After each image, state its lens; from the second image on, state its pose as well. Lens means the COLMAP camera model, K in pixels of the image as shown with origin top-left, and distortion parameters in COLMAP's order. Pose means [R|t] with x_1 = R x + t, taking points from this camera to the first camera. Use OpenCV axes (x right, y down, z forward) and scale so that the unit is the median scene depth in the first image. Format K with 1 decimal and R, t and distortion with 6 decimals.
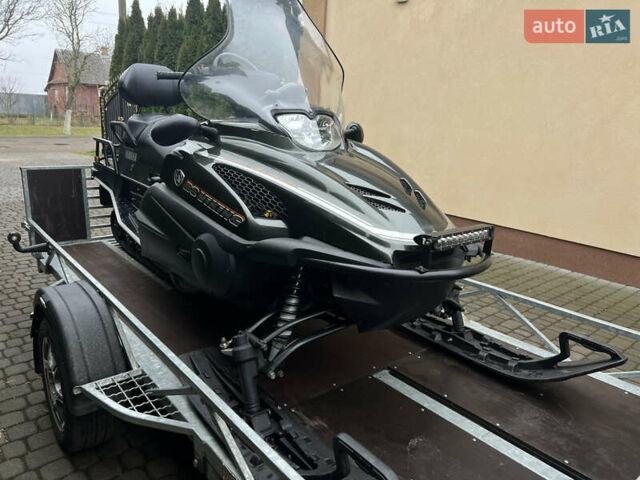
lens RADIAL K [[480.7, 0, 319.9], [0, 480.7, 239.3], [0, 0, 1]] dist [0.047313, -0.057766]
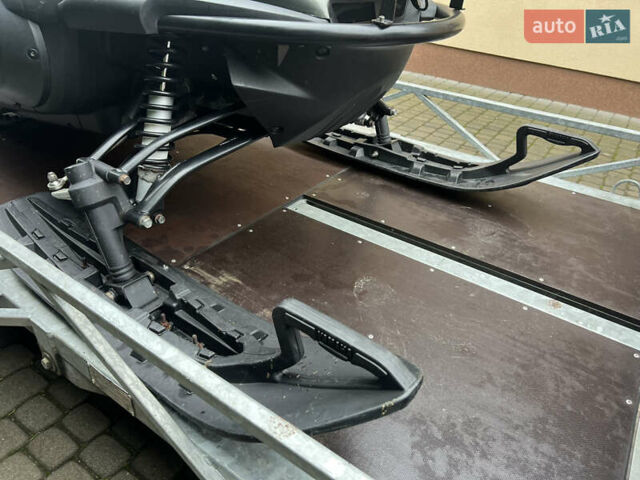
lens RADIAL K [[480.7, 0, 319.5], [0, 480.7, 240.6], [0, 0, 1]] dist [0.047313, -0.057766]
pose [[0.962302, -0.127679, 0.240151, -0.033629], [0.042411, 0.942607, 0.331200, 0.097917], [-0.268655, -0.308530, 0.912488, 0.333146]]
